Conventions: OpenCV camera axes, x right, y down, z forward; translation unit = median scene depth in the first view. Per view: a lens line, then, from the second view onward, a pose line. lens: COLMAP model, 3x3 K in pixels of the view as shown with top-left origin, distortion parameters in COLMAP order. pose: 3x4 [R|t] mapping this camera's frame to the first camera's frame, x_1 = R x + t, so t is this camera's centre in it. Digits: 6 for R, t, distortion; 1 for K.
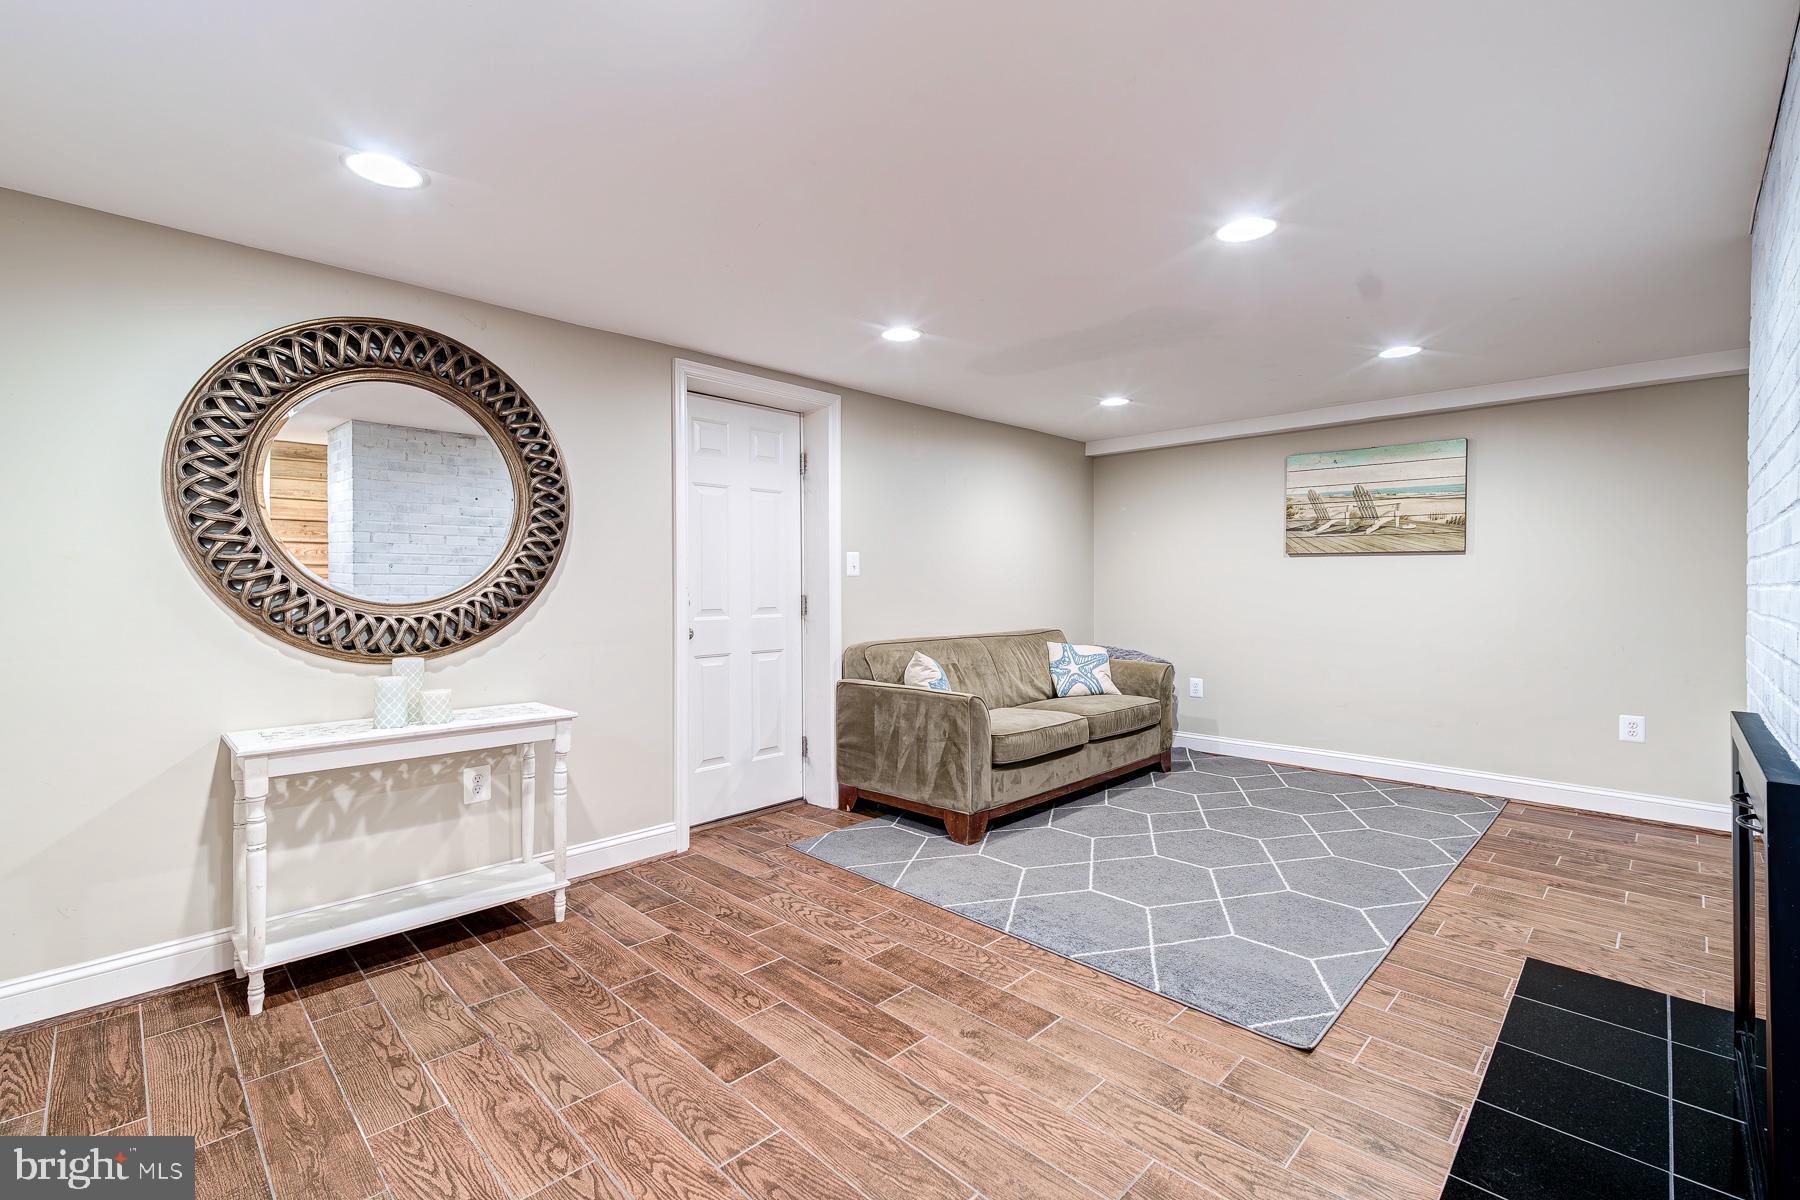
lens RADIAL K [[787.1, 0, 902.6], [0, 787.1, 593.5], [0, 0, 1]] dist [0.002446, 0.000204]
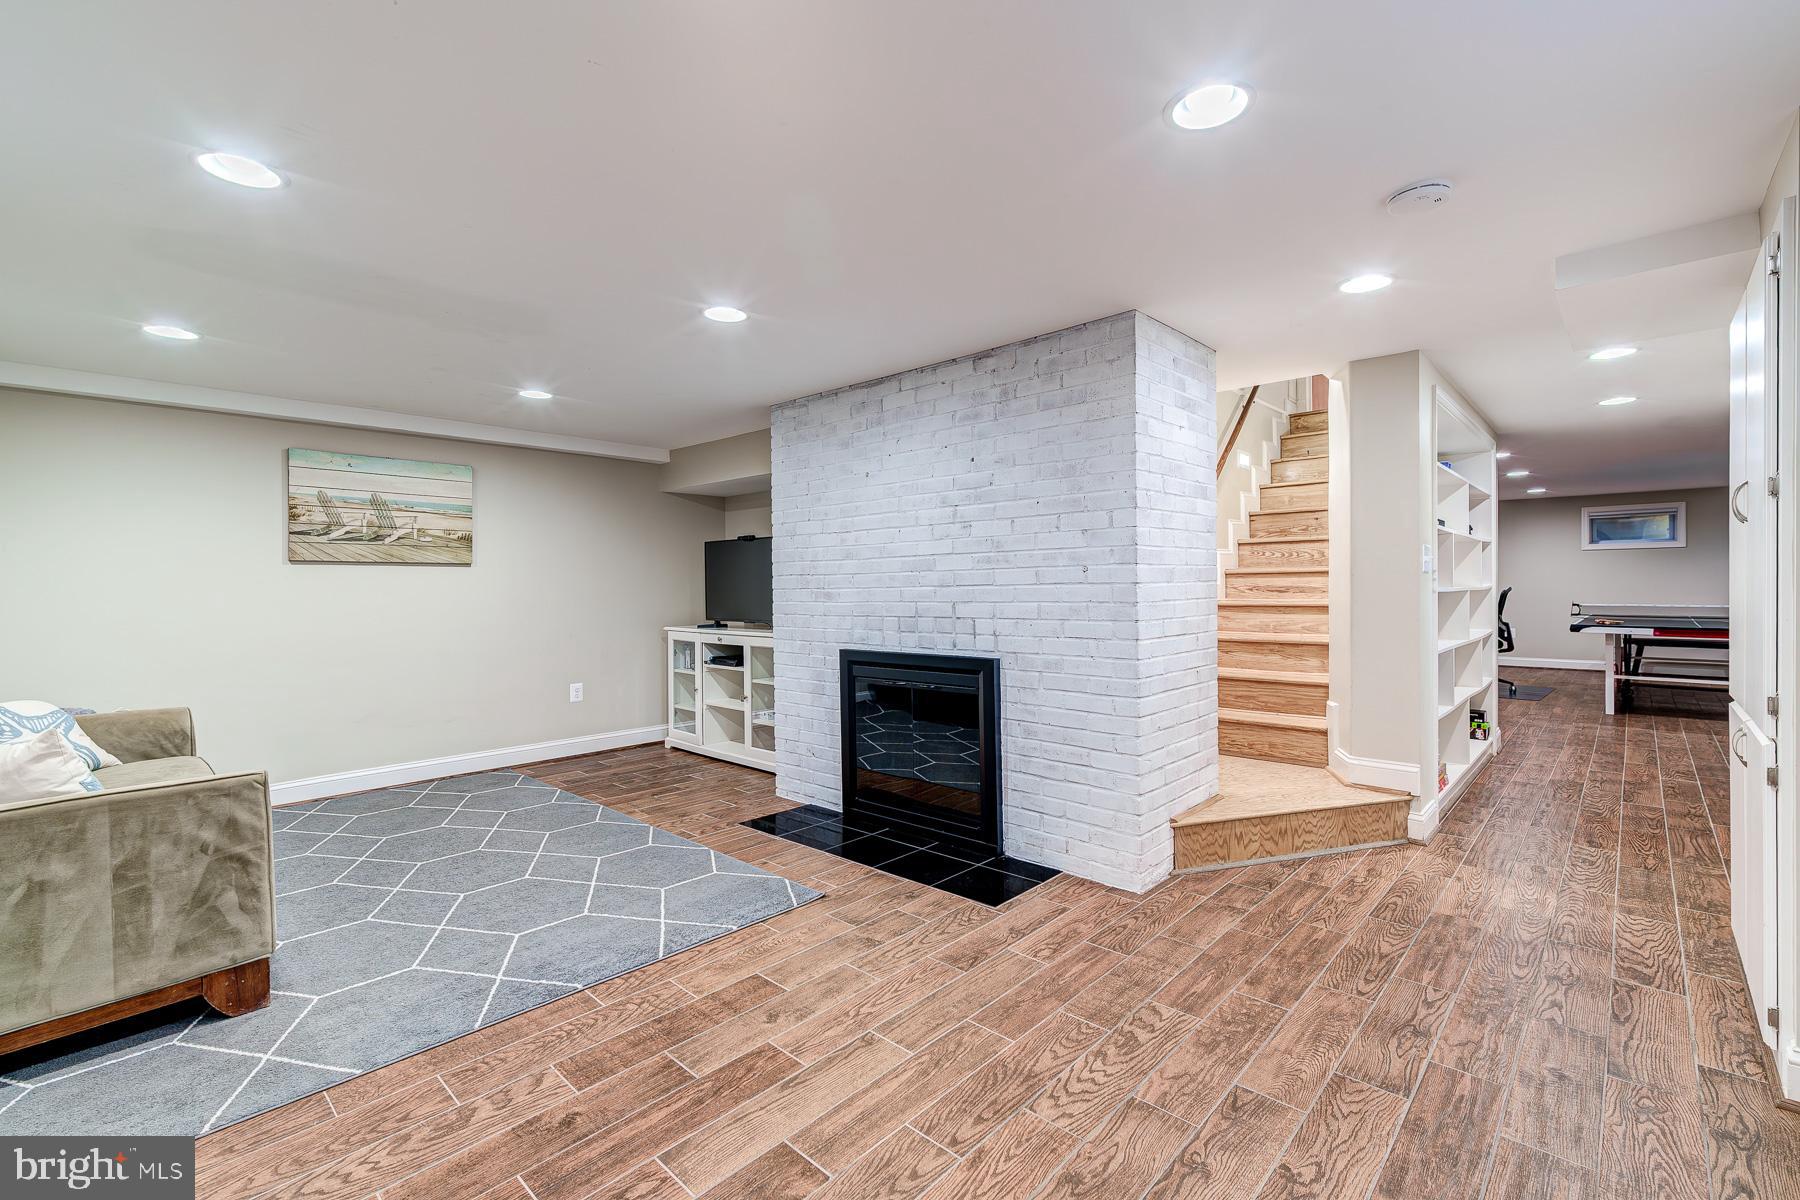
lens RADIAL K [[787.1, 0, 902.5], [0, 787.1, 593.1], [0, 0, 1]] dist [0.002446, 0.000204]
pose [[-0.026083, -0.008524, 0.999623, -0.598042], [0.025317, 0.999637, 0.009184, -0.007531], [-0.999339, 0.025547, -0.025857, 0.520241]]
